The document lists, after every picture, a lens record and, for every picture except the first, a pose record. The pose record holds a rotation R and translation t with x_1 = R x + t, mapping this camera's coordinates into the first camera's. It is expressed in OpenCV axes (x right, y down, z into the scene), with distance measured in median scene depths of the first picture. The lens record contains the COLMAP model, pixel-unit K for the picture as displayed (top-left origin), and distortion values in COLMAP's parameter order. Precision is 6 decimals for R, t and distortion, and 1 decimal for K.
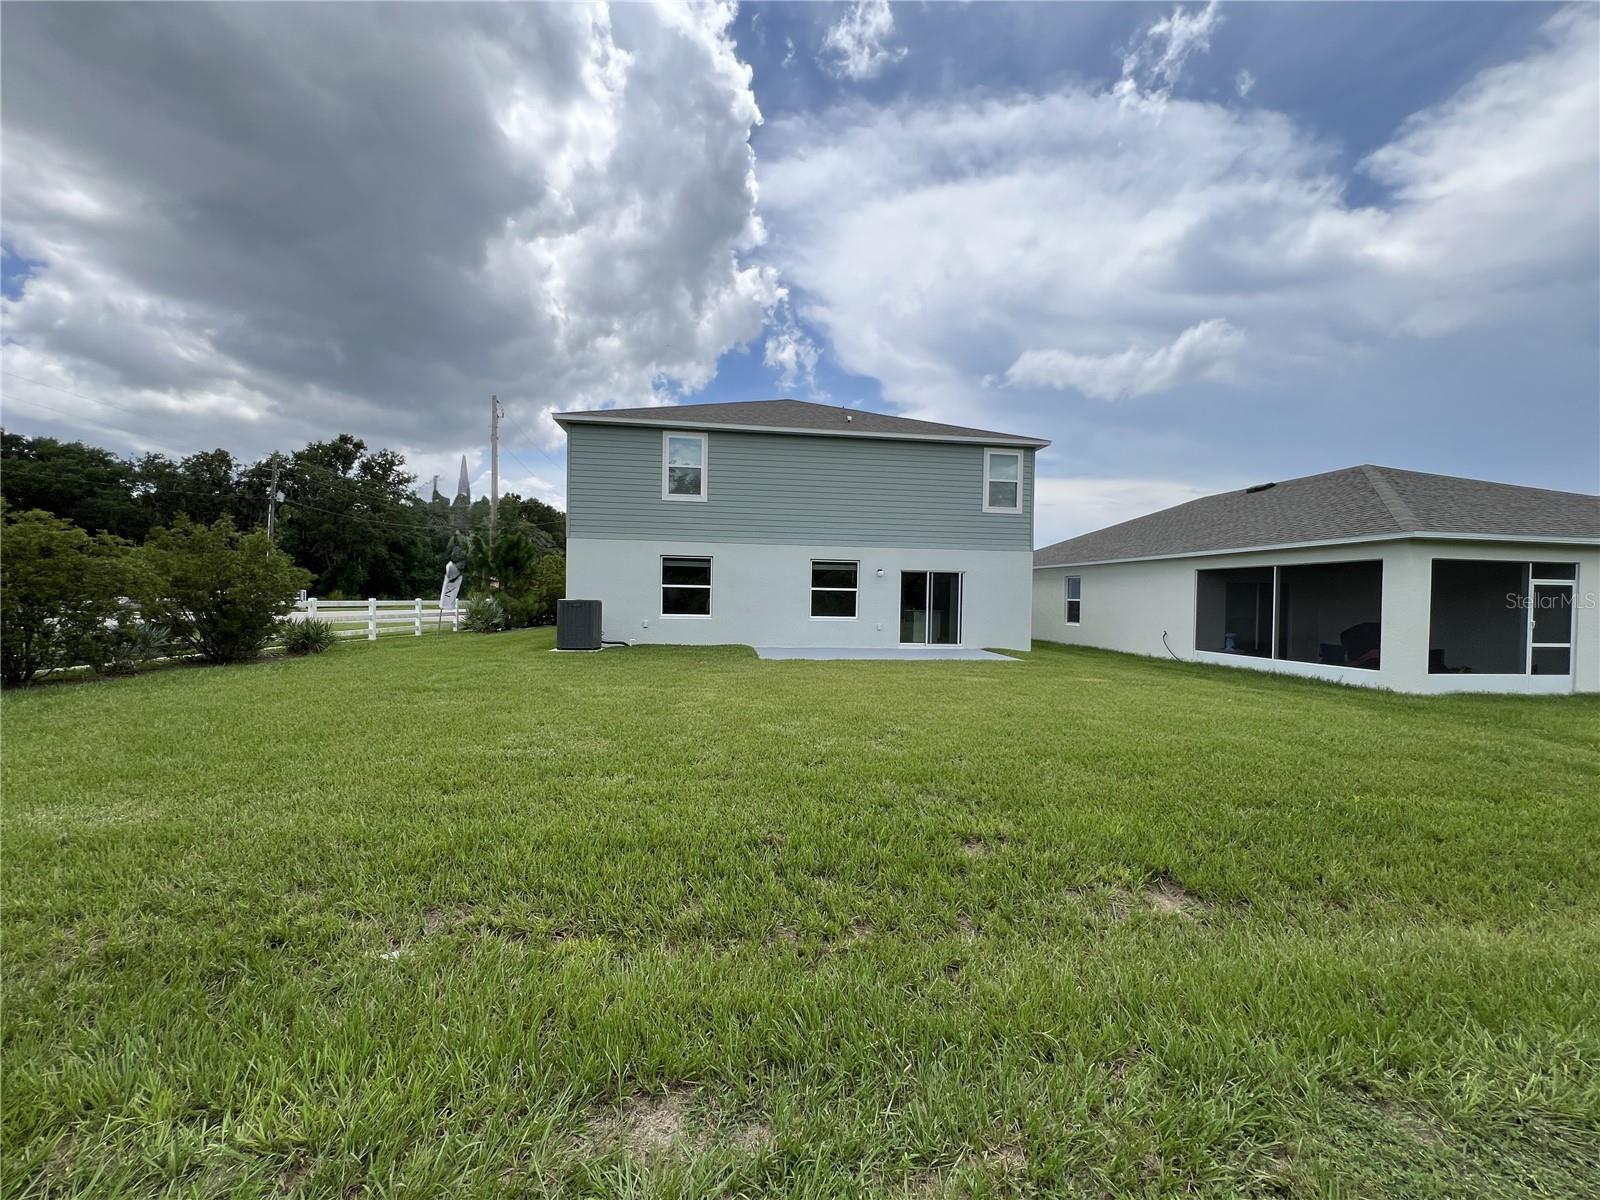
lens RADIAL K [[639.6, 0, 800.0], [0, 639.6, 600.0], [0, 0, 1]] dist [-0.002006, -0.000276]
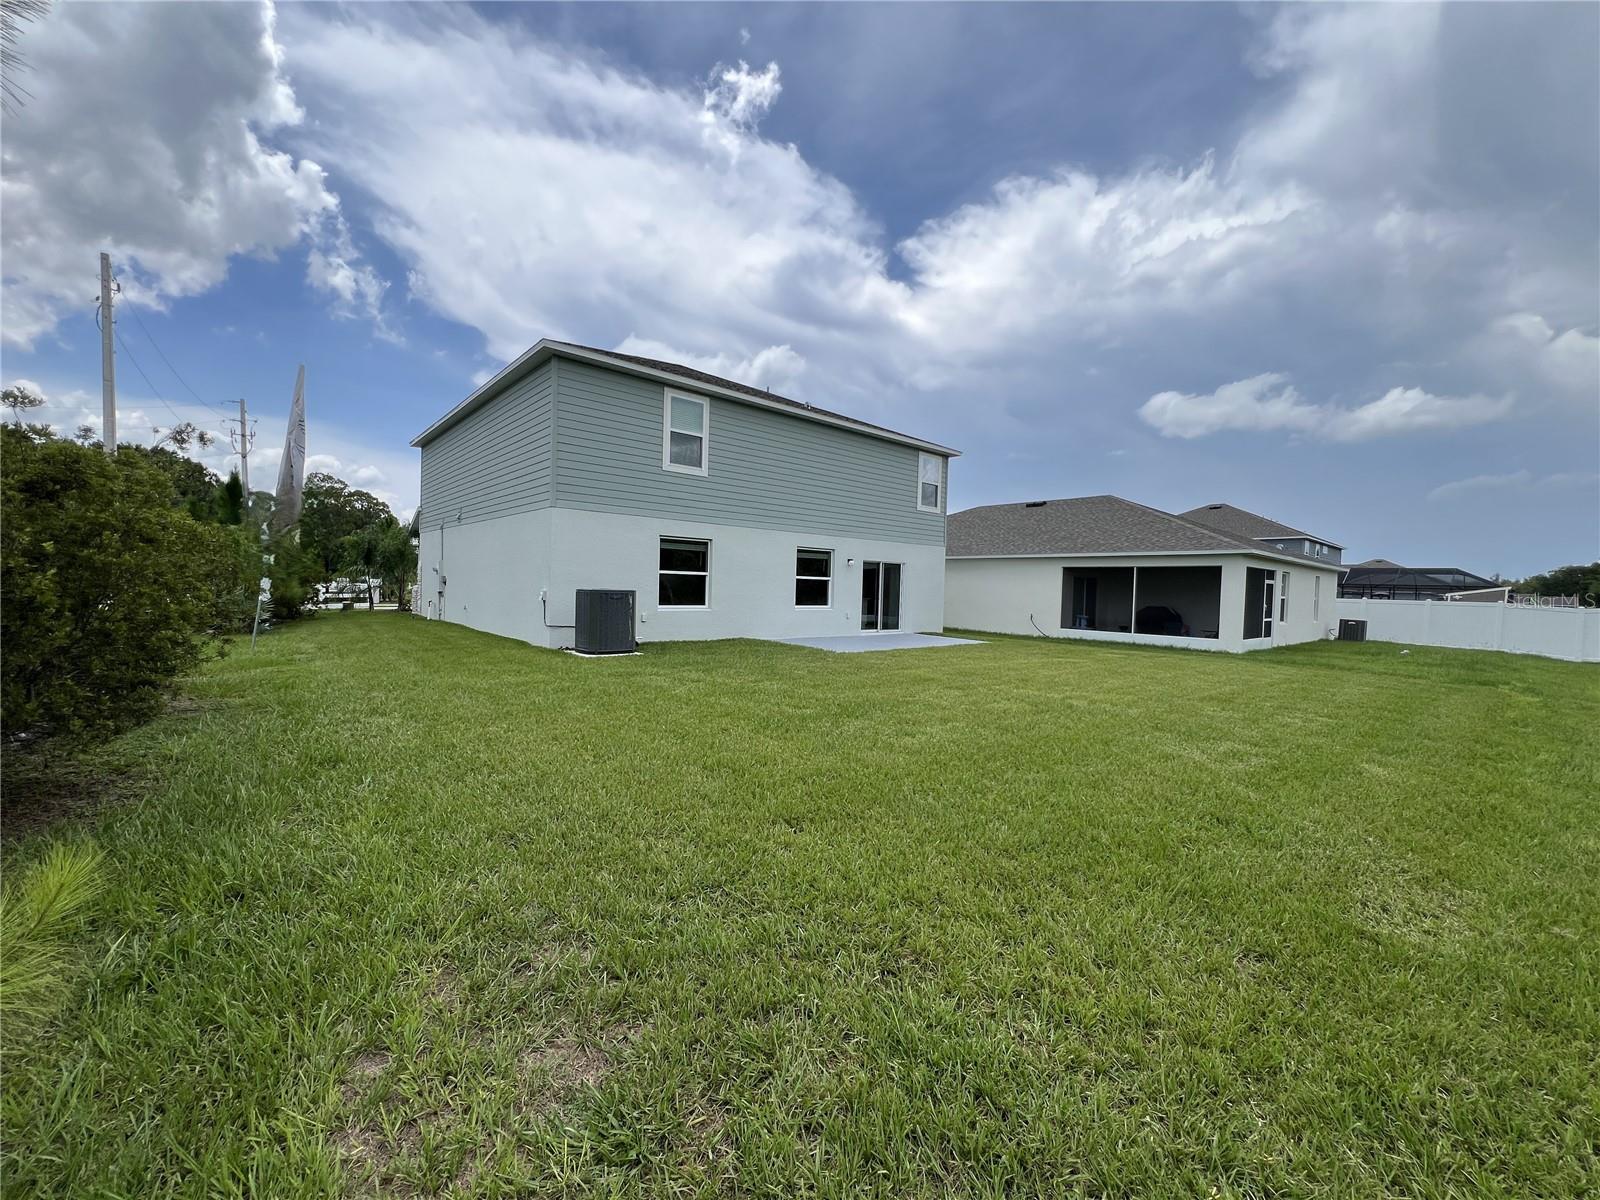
lens RADIAL K [[643.4, 0, 800.0], [0, 643.4, 600.0], [0, 0, 1]] dist [-0.007397, 0.000146]
pose [[0.836253, -0.007055, 0.548298, -0.520709], [-0.009099, 0.999601, 0.026739, -0.009626], [-0.548268, -0.027349, 0.835855, 0.190144]]
